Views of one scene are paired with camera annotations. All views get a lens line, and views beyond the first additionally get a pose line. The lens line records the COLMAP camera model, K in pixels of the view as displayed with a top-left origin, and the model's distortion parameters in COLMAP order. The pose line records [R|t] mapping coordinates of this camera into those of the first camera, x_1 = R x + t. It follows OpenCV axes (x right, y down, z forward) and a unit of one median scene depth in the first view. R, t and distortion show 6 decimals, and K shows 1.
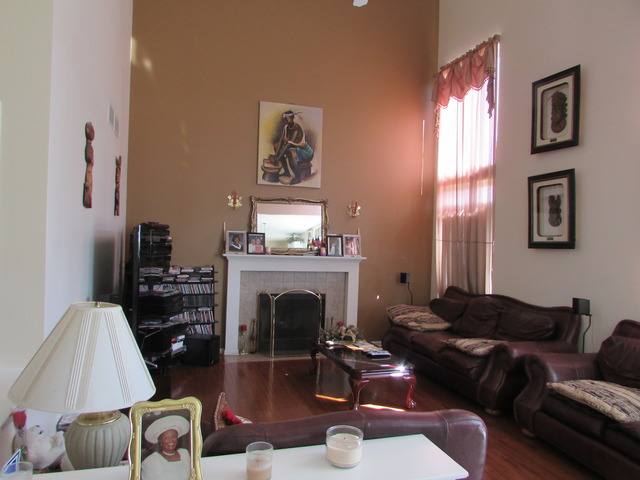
lens RADIAL K [[463.1, 0, 318.0], [0, 463.1, 241.4], [0, 0, 1]] dist [-0.014628, -0.005433]
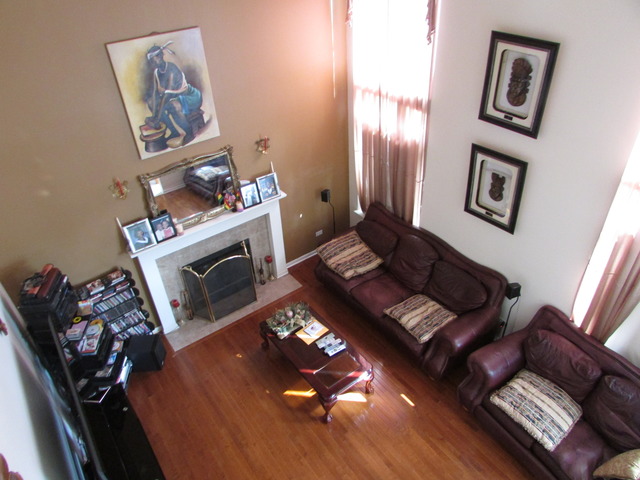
lens RADIAL K [[463.1, 0, 318.0], [0, 463.1, 241.4], [0, 0, 1]] dist [-0.014628, -0.005433]
pose [[0.947854, -0.249547, 0.198241, -0.039836], [0.083342, 0.794454, 0.601579, -0.452188], [-0.307615, -0.553687, 0.773824, 0.247688]]
